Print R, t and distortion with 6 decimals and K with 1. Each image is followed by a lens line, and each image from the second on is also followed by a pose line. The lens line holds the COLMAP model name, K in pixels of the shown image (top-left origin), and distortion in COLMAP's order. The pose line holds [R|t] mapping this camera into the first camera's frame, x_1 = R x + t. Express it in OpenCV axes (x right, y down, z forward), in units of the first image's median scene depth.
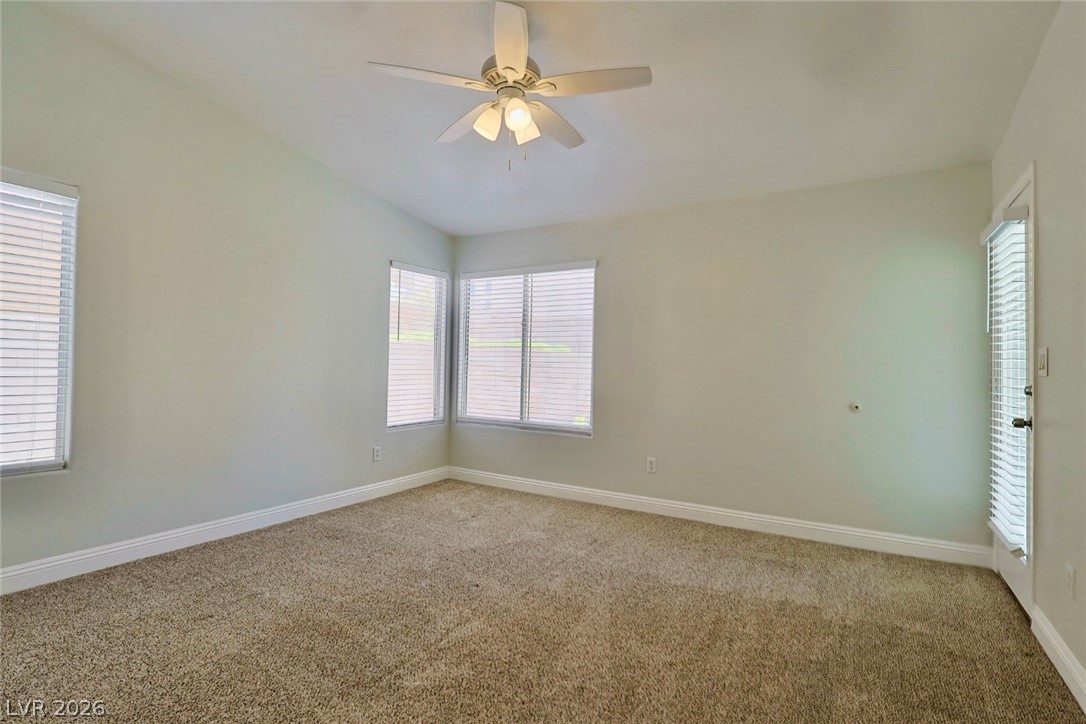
lens RADIAL K [[528.1, 0, 543.0], [0, 528.1, 362.0], [0, 0, 1]] dist [-0.001569, 0.000394]
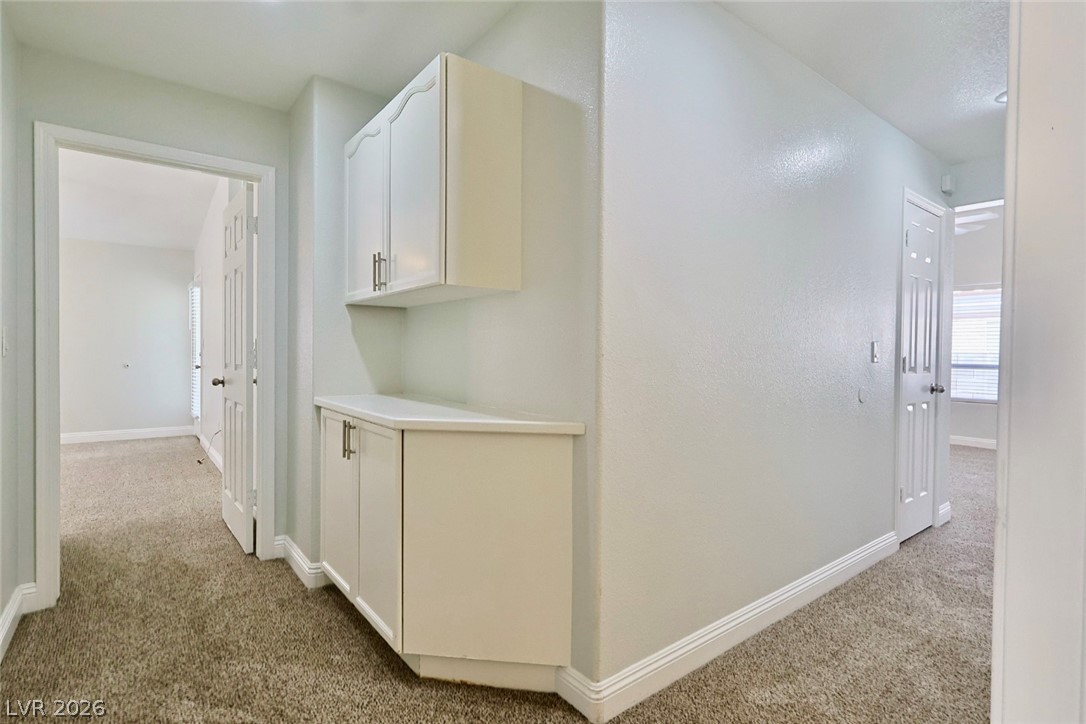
lens RADIAL K [[528.1, 0, 543.0], [0, 528.1, 362.0], [0, 0, 1]] dist [-0.001569, 0.000394]
pose [[0.295626, -0.036799, 0.954595, -0.913167], [-0.002007, 0.999232, 0.039142, -0.014535], [-0.955301, -0.013487, 0.295325, -1.179546]]
